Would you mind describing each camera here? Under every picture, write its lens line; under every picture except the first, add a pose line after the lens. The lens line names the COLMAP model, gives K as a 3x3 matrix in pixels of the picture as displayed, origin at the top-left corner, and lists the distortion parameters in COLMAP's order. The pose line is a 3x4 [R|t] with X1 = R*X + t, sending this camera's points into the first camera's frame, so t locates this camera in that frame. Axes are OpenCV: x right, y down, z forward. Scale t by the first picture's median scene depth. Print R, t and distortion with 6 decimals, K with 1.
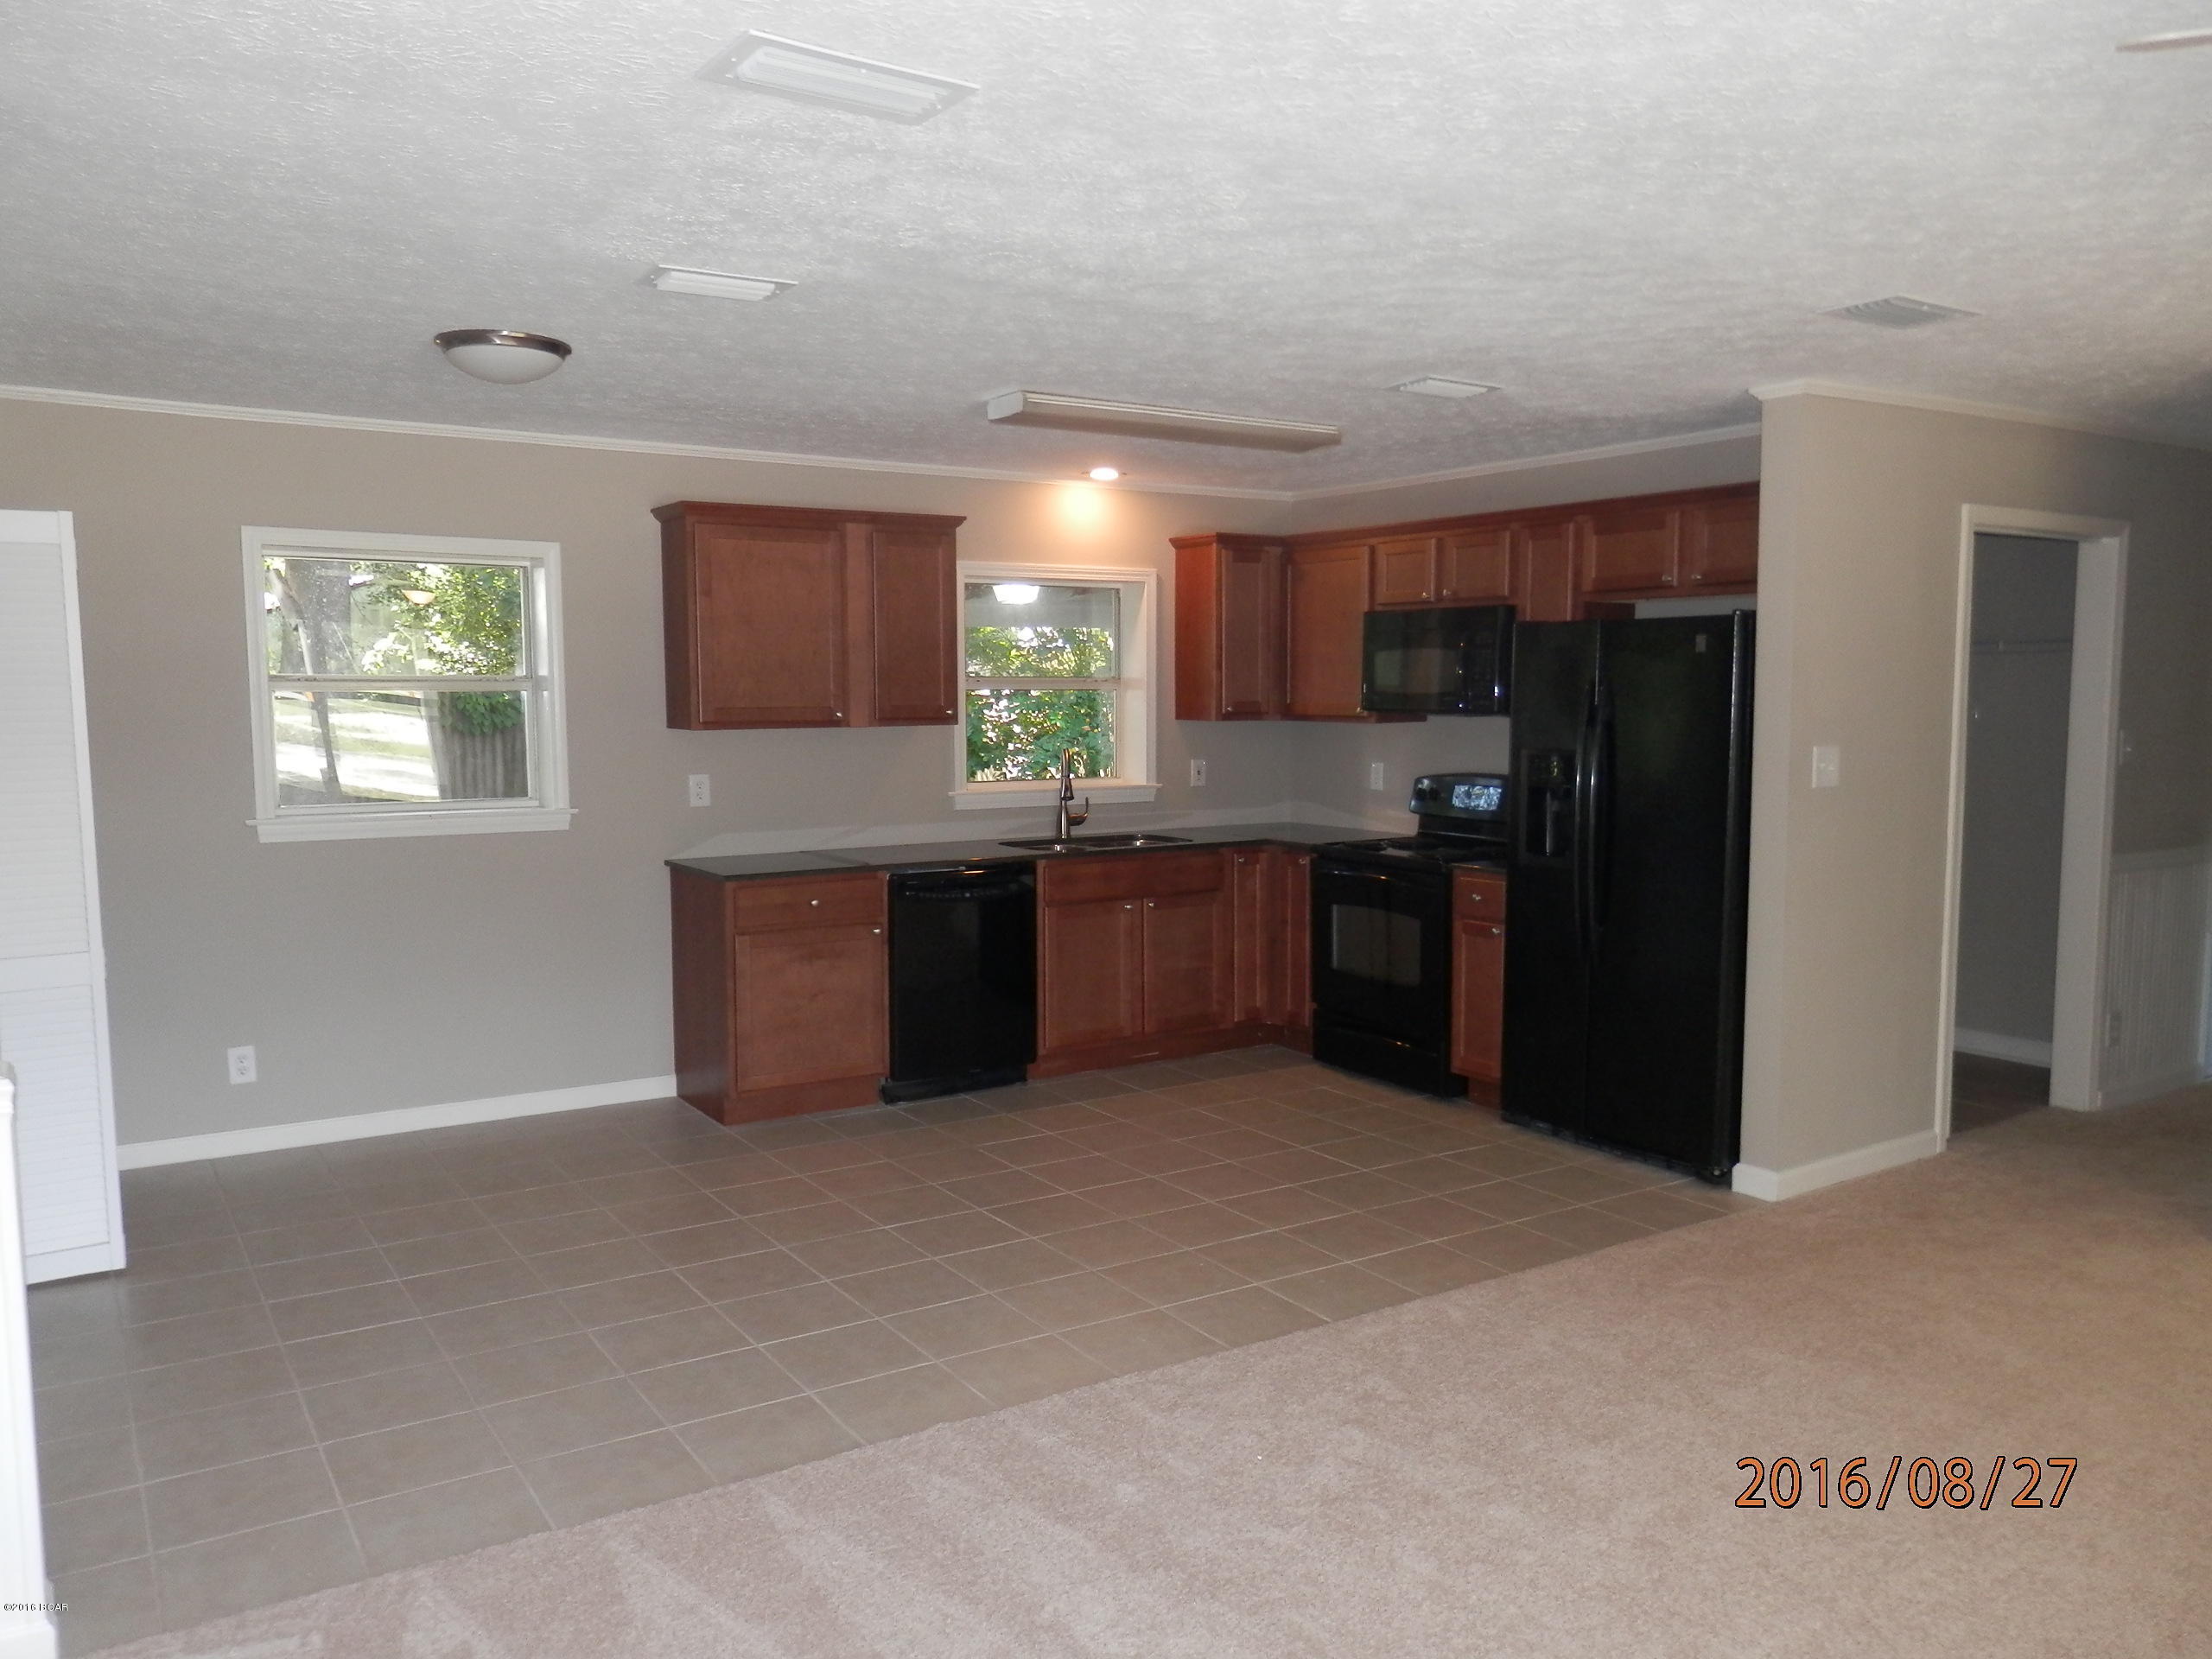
lens RADIAL K [[1625.3, 0, 1113.6], [0, 1625.3, 843.2], [0, 0, 1]] dist [0.006981, -0.001505]
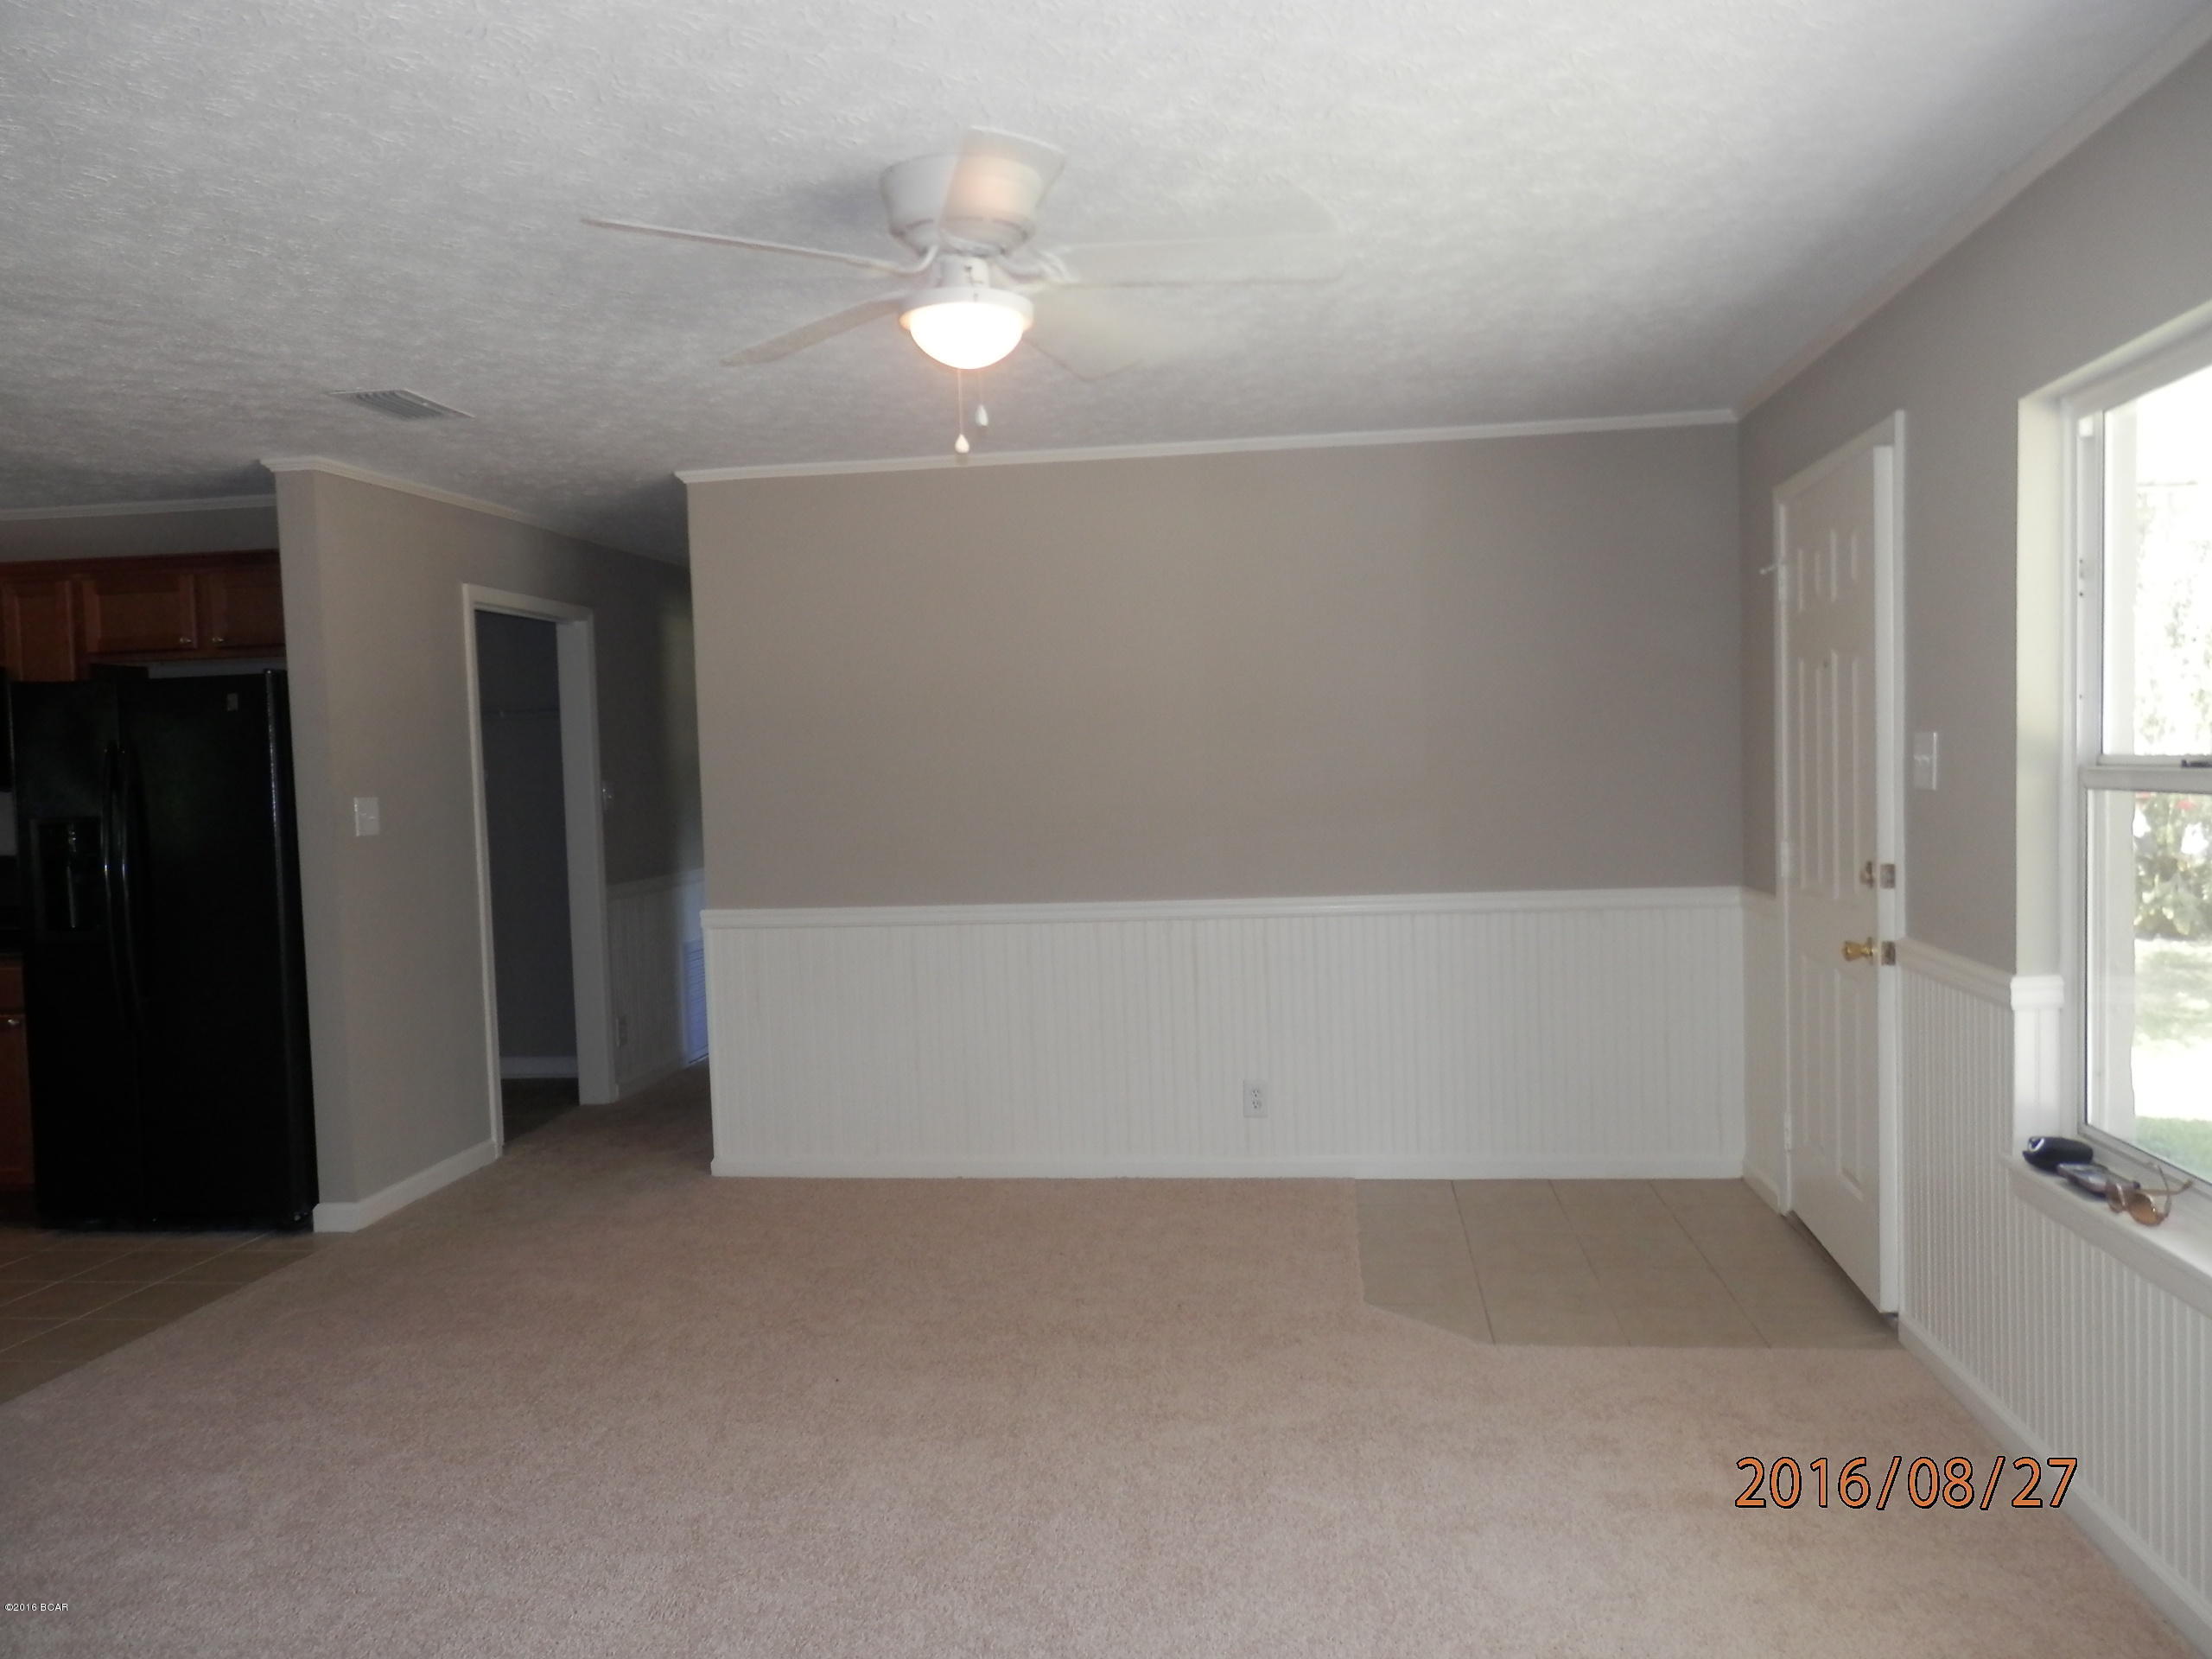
lens RADIAL K [[1627.2, 0, 1106.0], [0, 1627.2, 829.5], [0, 0, 1]] dist [0.002624, 0.000328]
pose [[0.651475, -0.051212, 0.756940, -0.061094], [0.102896, 0.994465, -0.021277, 0.036220], [-0.751660, 0.091748, 0.653138, -0.071081]]
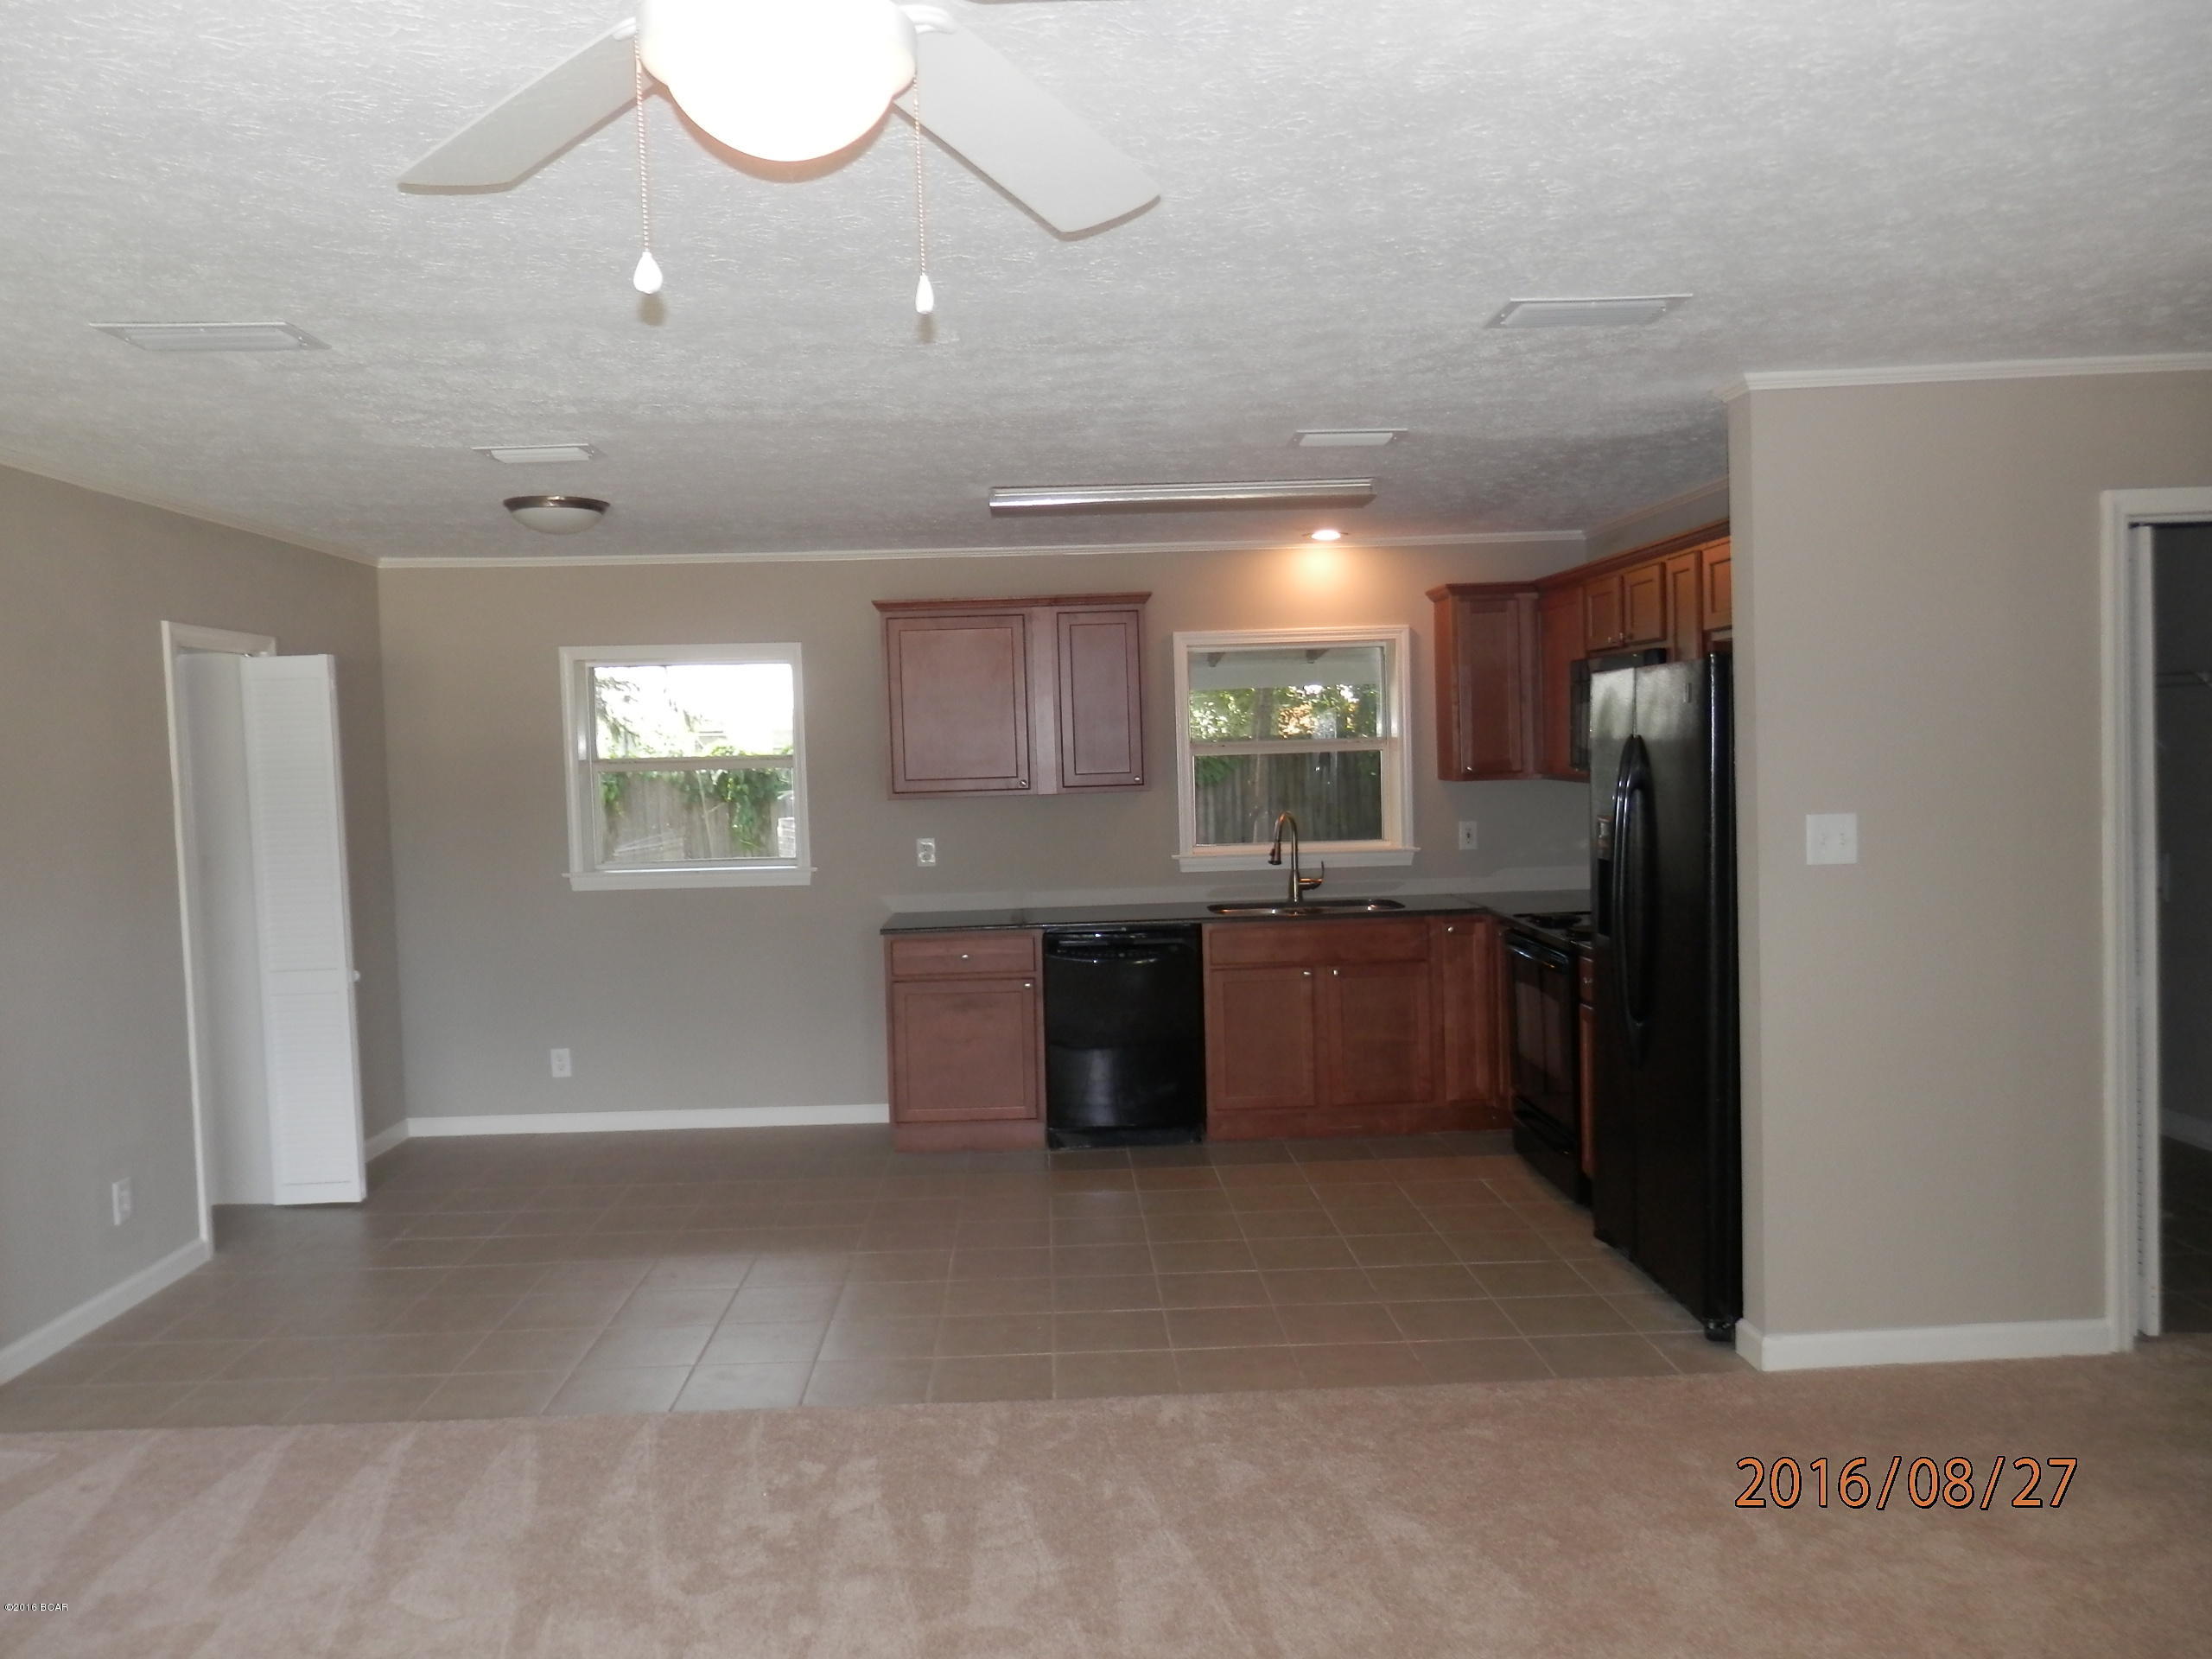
lens RADIAL K [[1627.2, 0, 1106.0], [0, 1627.2, 829.5], [0, 0, 1]] dist [0.002624, 0.000328]
pose [[0.855027, 0.000435, -0.518582, 0.564686], [-0.021536, 0.999167, -0.034671, -0.015231], [0.518135, 0.040813, 0.854324, 0.129515]]
